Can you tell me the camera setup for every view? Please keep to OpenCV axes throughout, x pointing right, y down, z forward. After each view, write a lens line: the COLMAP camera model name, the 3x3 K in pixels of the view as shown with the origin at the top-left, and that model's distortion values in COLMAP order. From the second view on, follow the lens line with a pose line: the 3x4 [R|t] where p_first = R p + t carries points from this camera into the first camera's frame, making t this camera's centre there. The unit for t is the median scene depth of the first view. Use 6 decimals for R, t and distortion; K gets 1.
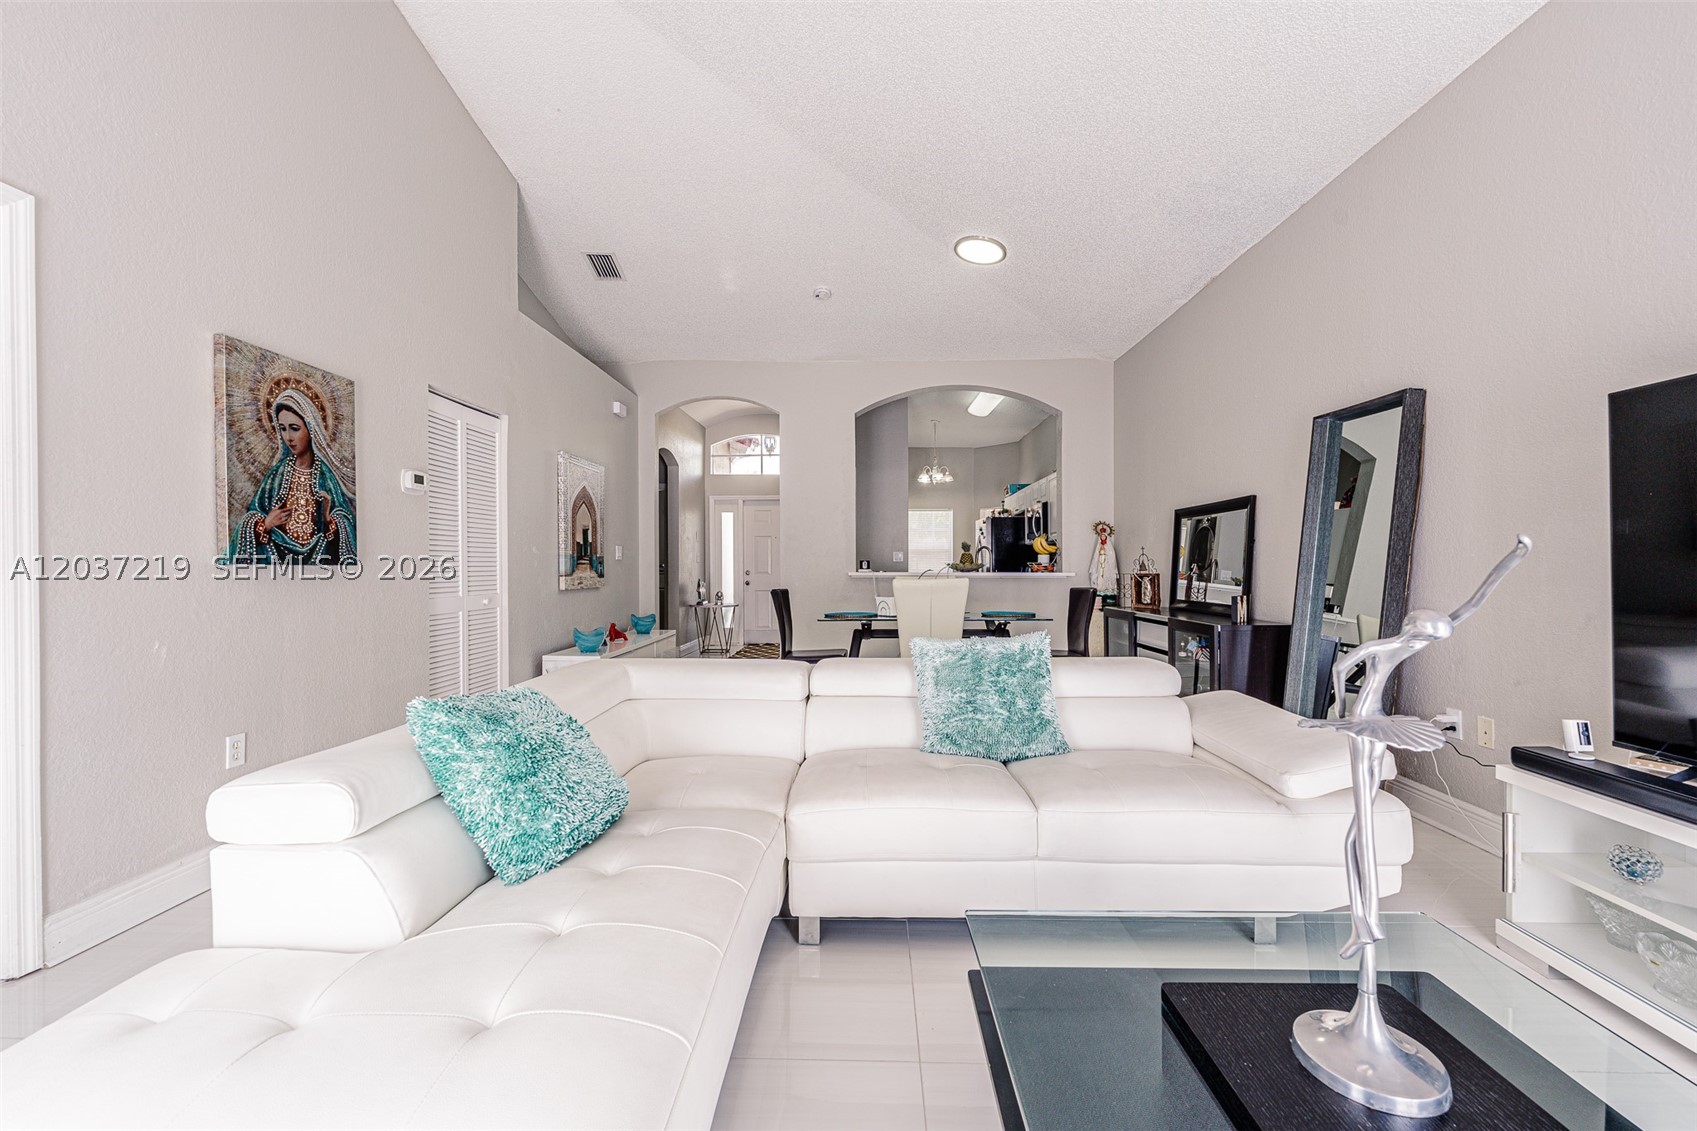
lens RADIAL K [[682.7, 0, 848.5], [0, 682.7, 565.5], [0, 0, 1]] dist [-0.000412, -0.000701]
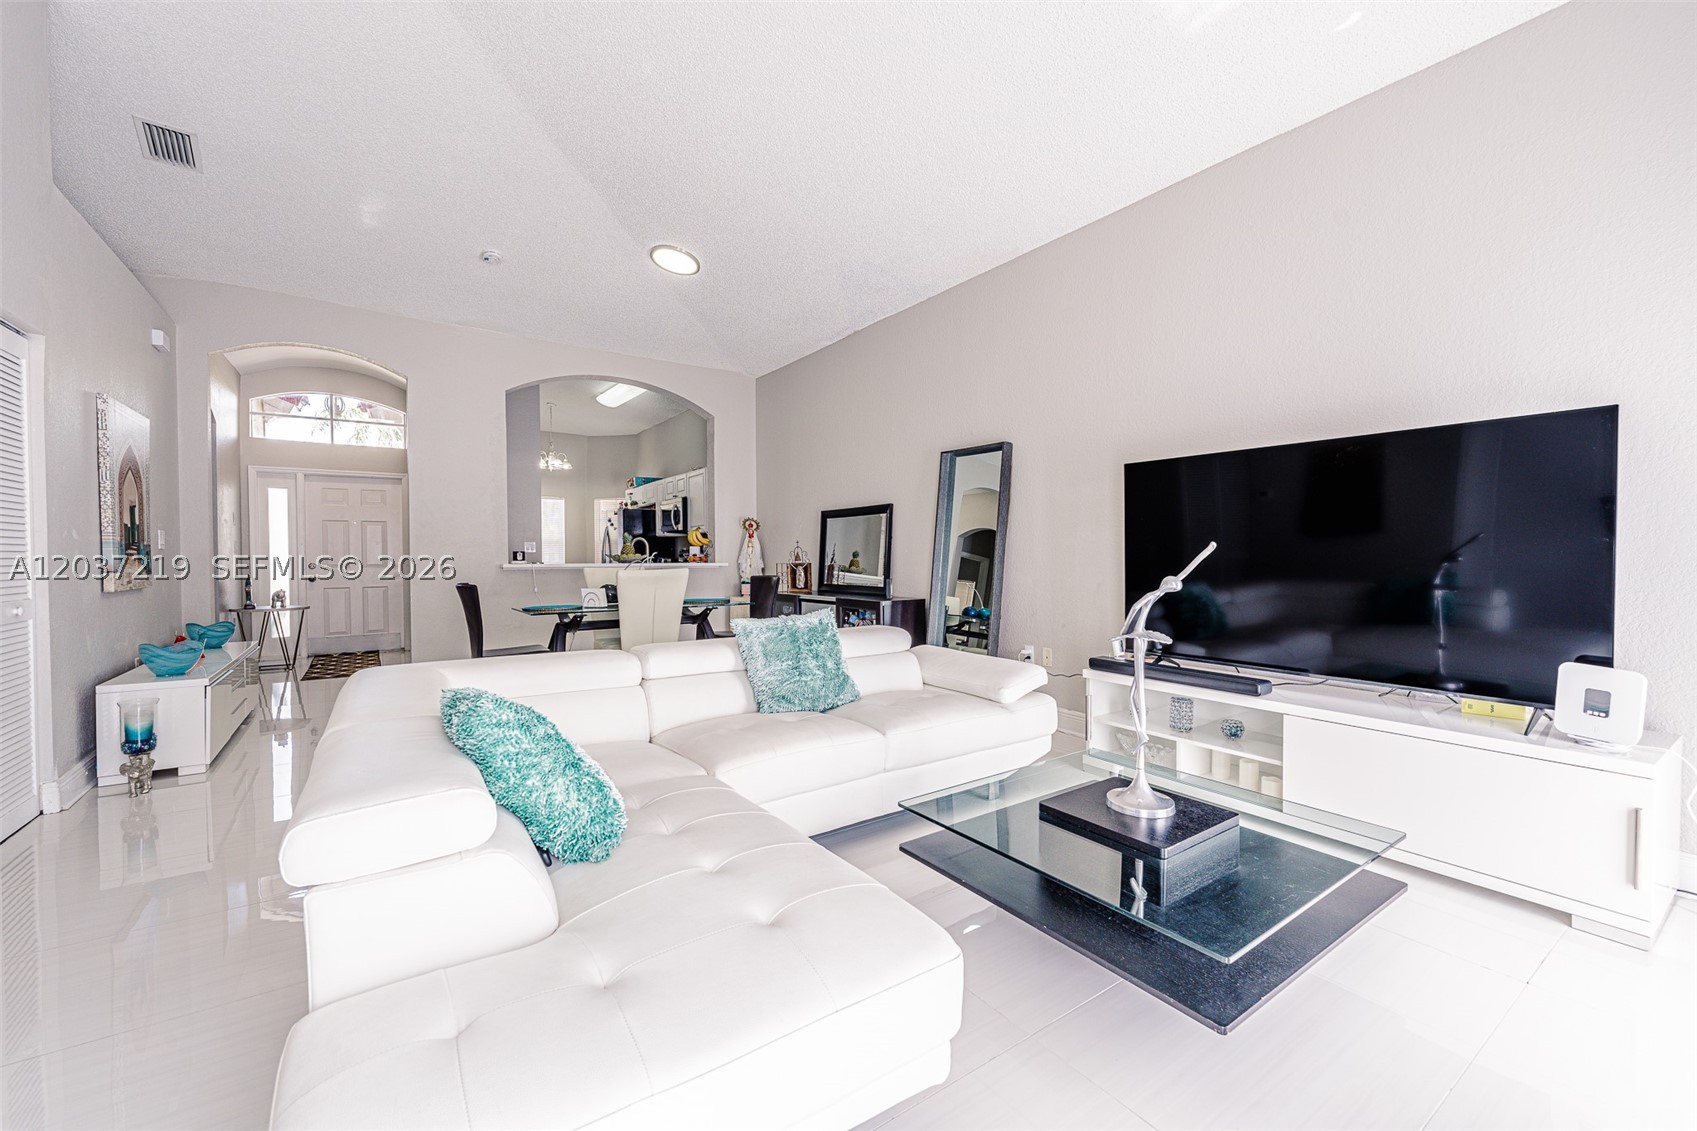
lens RADIAL K [[682.7, 0, 848.5], [0, 682.7, 565.5], [0, 0, 1]] dist [-0.000412, -0.000701]
pose [[0.802568, -0.009200, 0.596490, -0.221249], [0.001325, 0.999906, 0.013639, -0.000088], [-0.596559, -0.010156, 0.802505, -0.017749]]
